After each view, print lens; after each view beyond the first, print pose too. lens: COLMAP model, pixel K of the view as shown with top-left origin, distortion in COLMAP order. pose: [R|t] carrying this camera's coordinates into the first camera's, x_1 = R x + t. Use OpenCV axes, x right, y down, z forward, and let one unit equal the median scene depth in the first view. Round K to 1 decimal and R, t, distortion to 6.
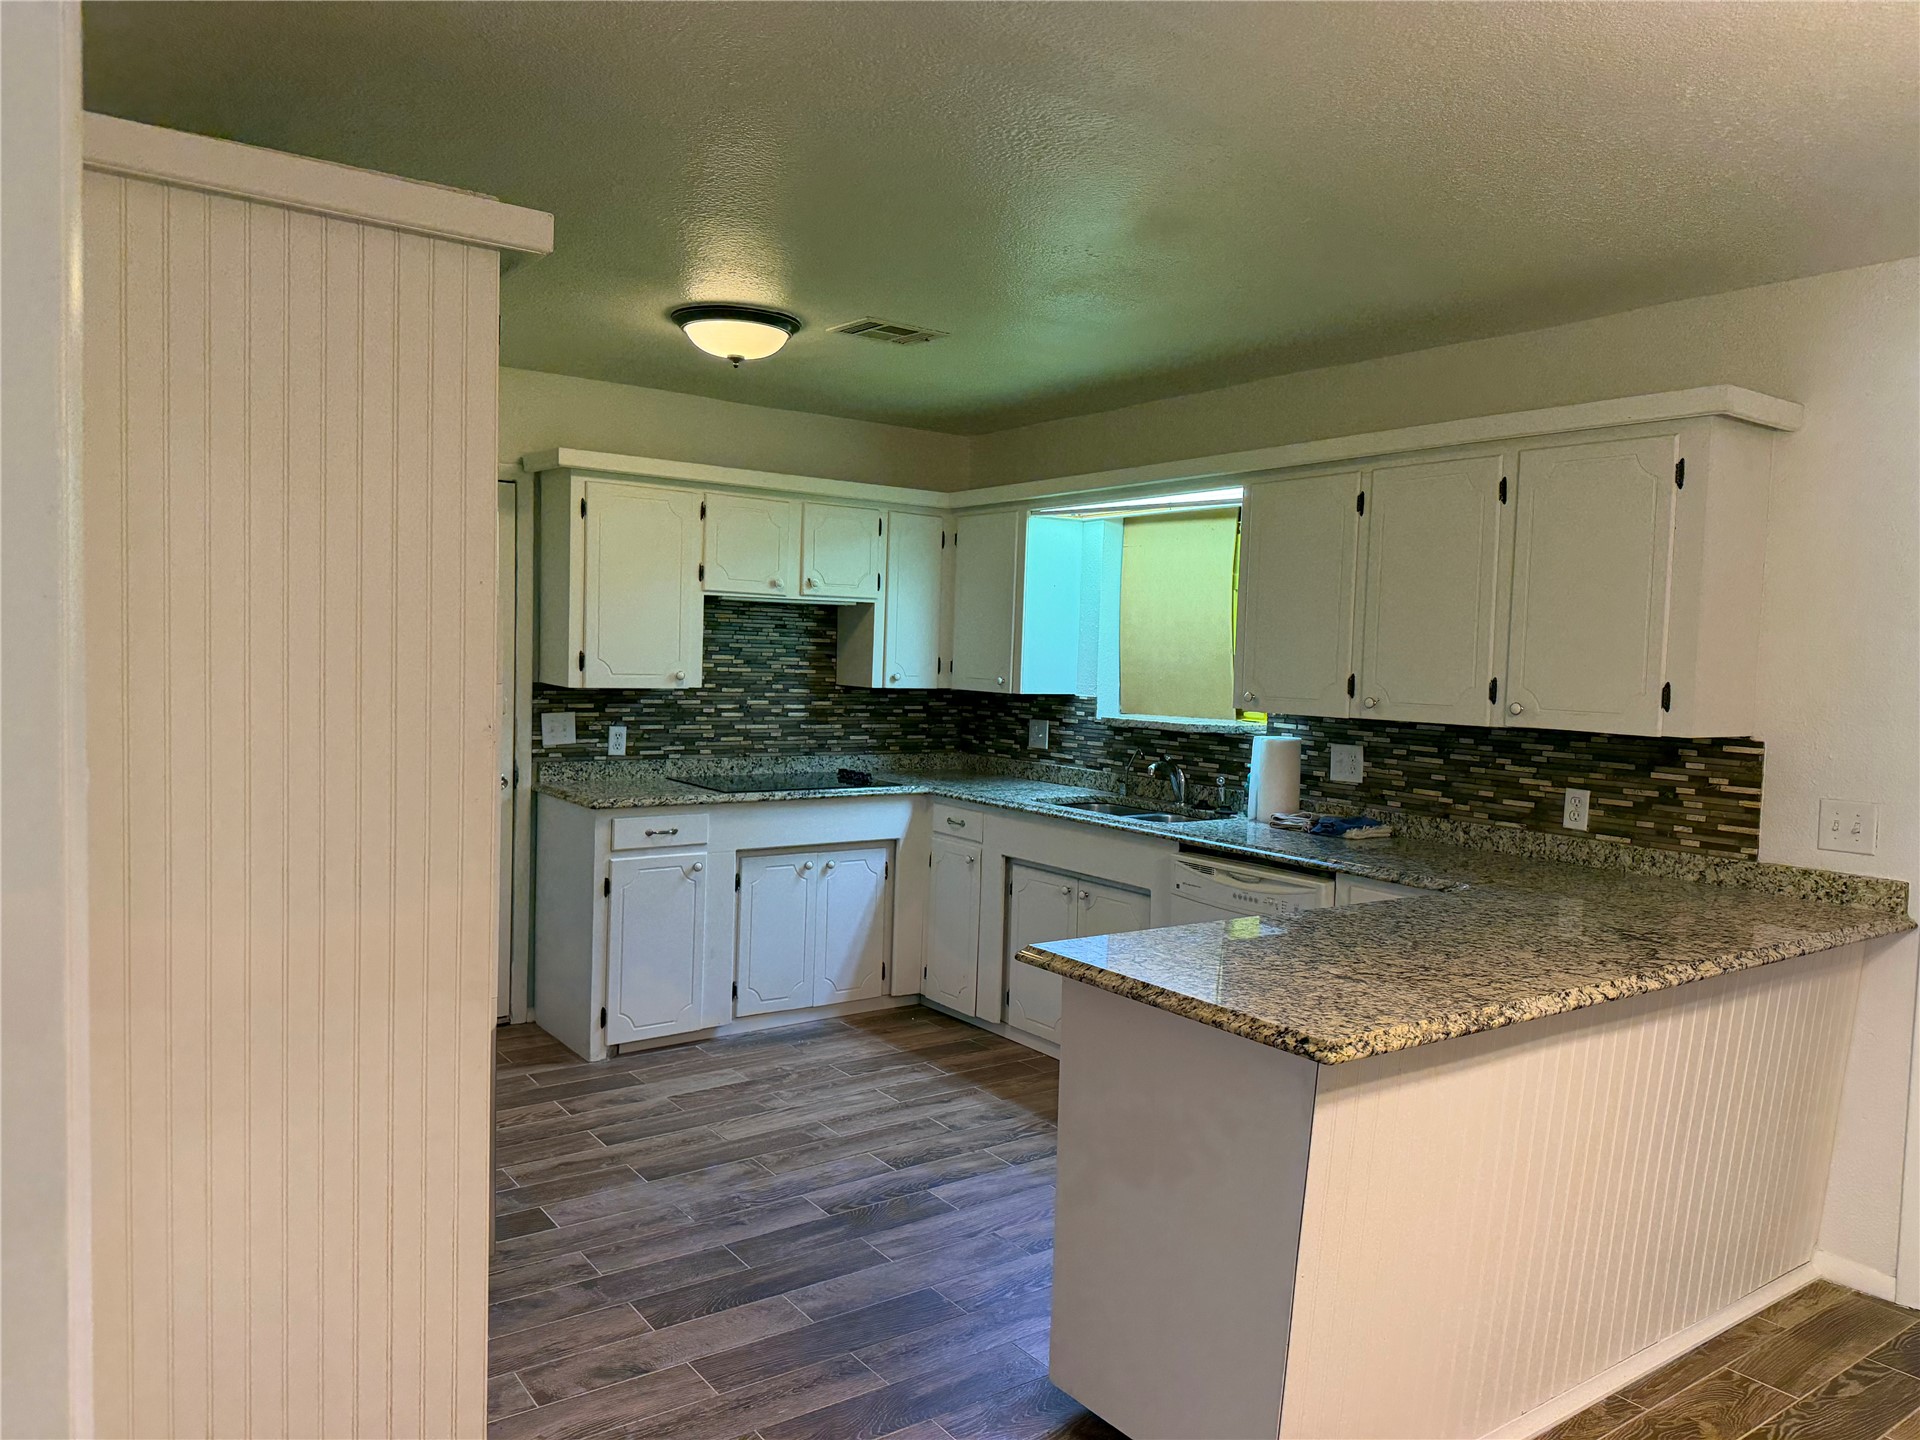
lens RADIAL K [[1339.0, 0, 965.1], [0, 1339.0, 730.4], [0, 0, 1]] dist [0.034023, -0.038510]
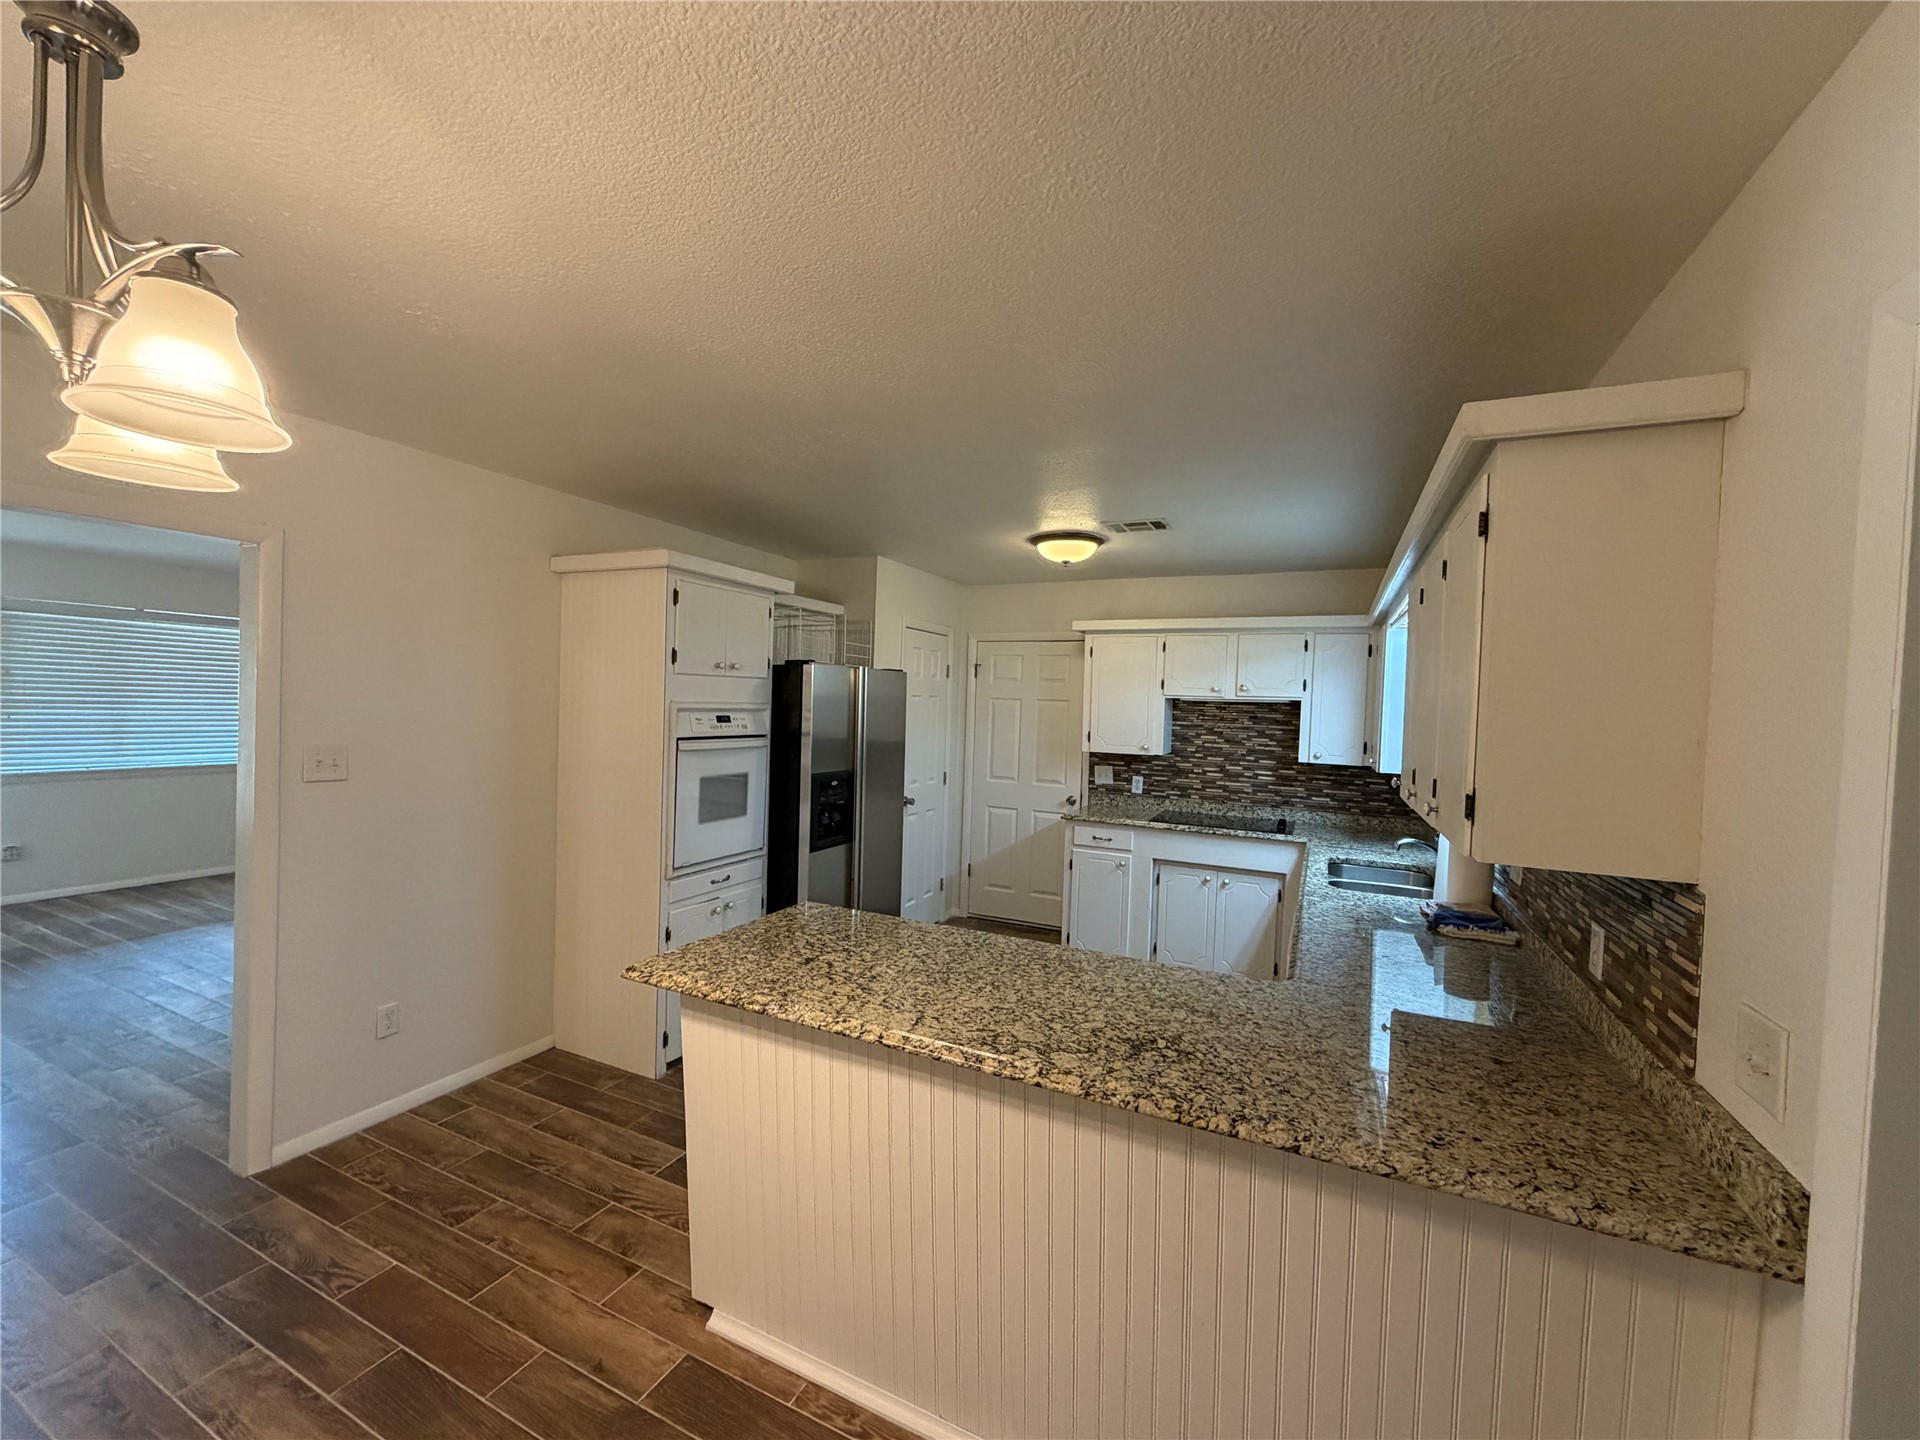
lens RADIAL K [[770.4, 0, 956.2], [0, 770.4, 720.0], [0, 0, 1]] dist [-0.002351, 0.000819]
pose [[0.480427, 0.004705, -0.877022, 0.653313], [-0.072279, 0.996796, -0.034247, -0.032188], [0.874052, 0.079844, 0.479227, 0.441274]]
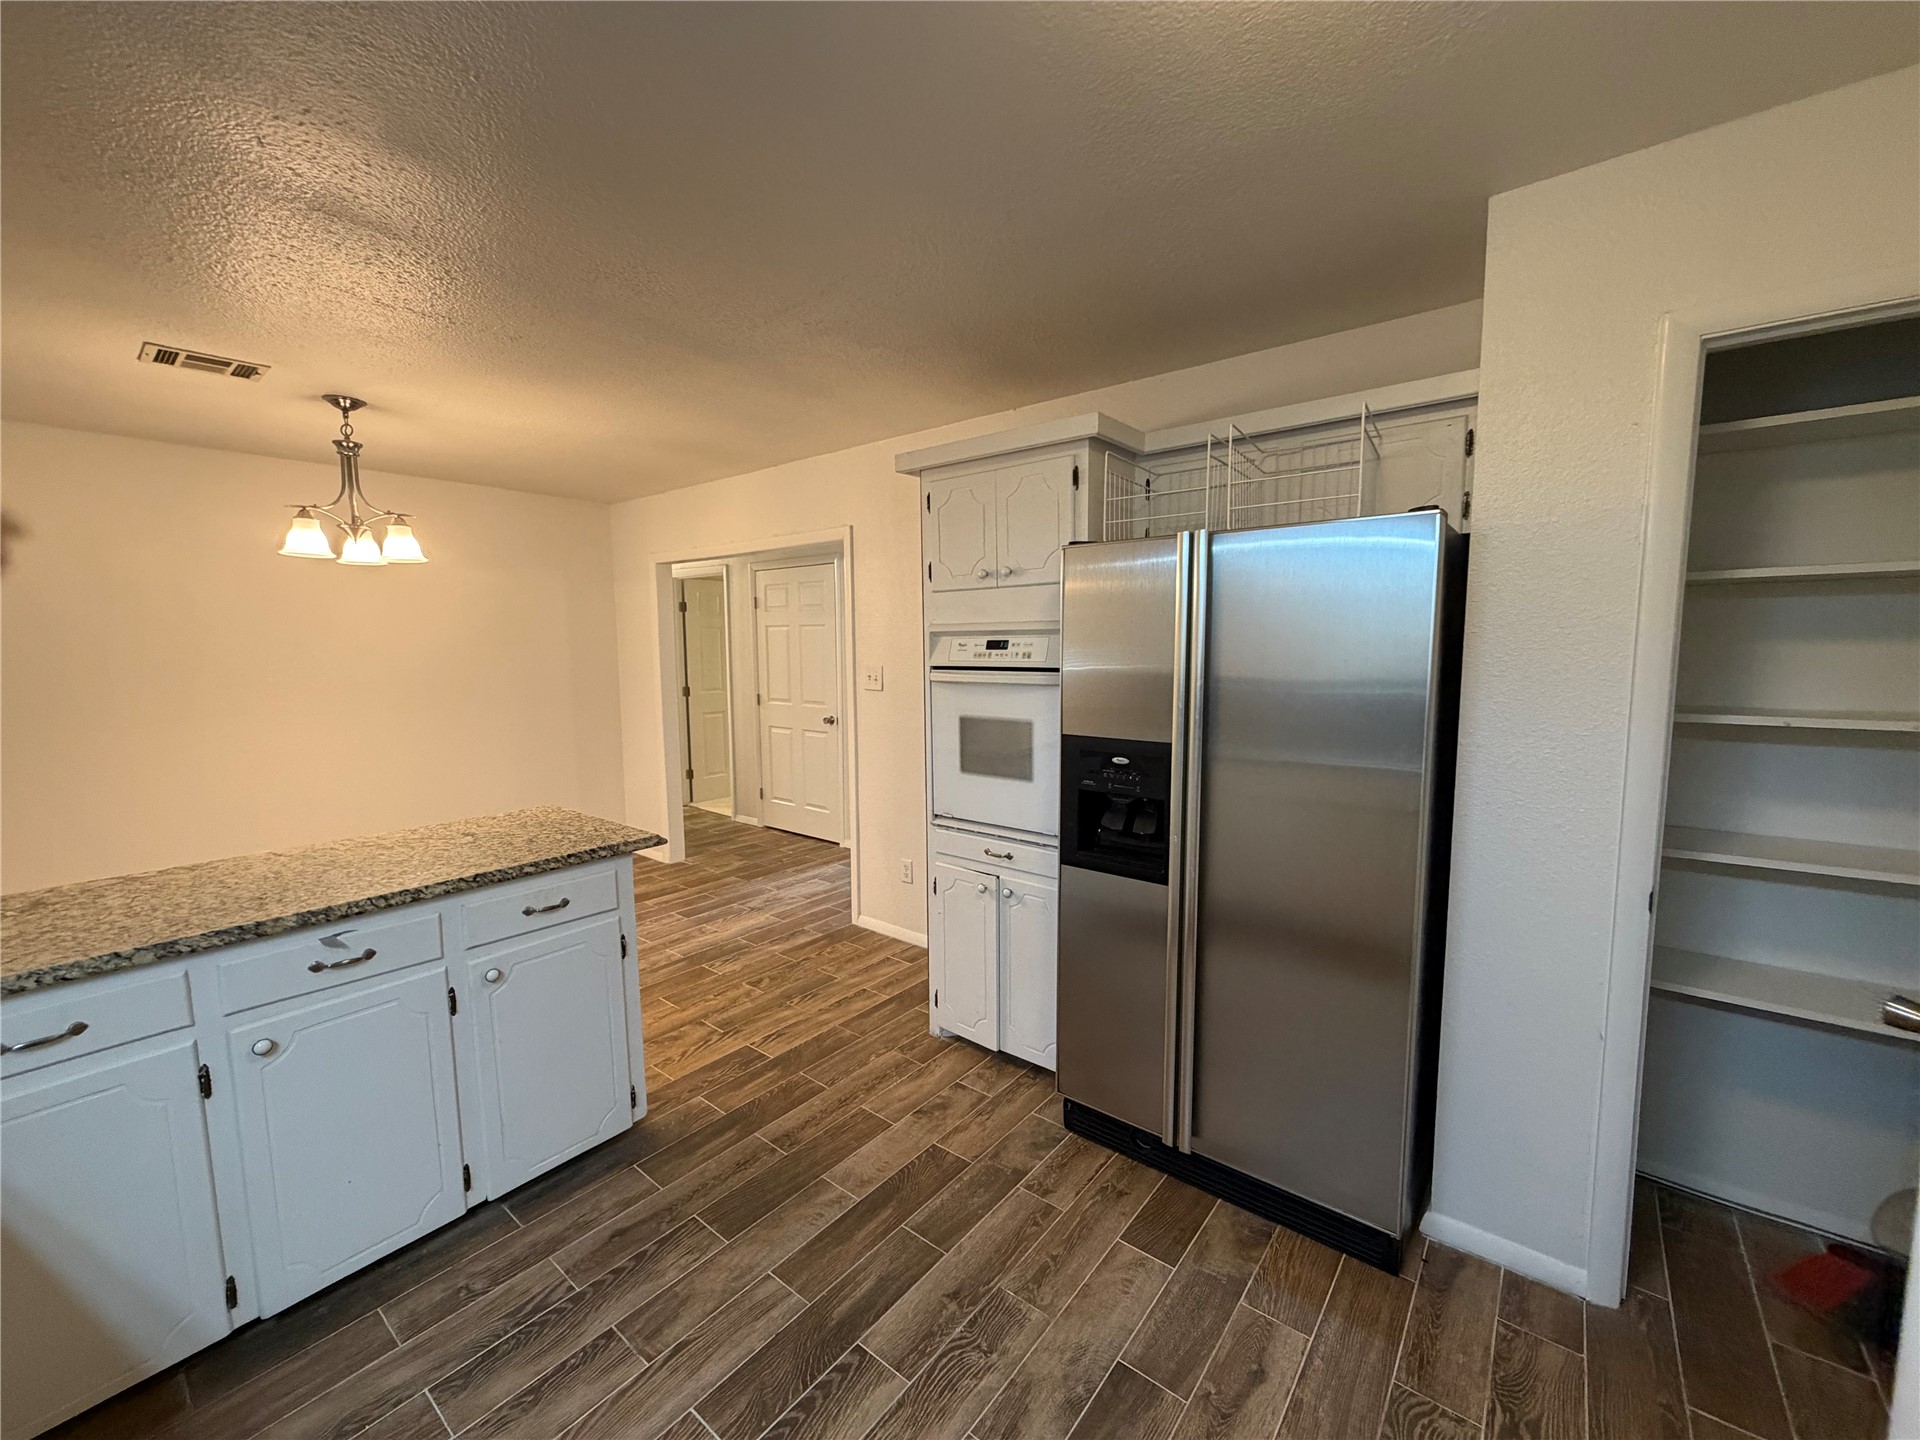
lens RADIAL K [[770.4, 0, 948.6], [0, 770.4, 725.5], [0, 0, 1]] dist [-0.002351, 0.000819]
pose [[-0.965793, 0.011385, -0.259064, -0.032627], [-0.031567, 0.986444, 0.161033, -0.080996], [0.257386, 0.163703, -0.952341, 1.261055]]
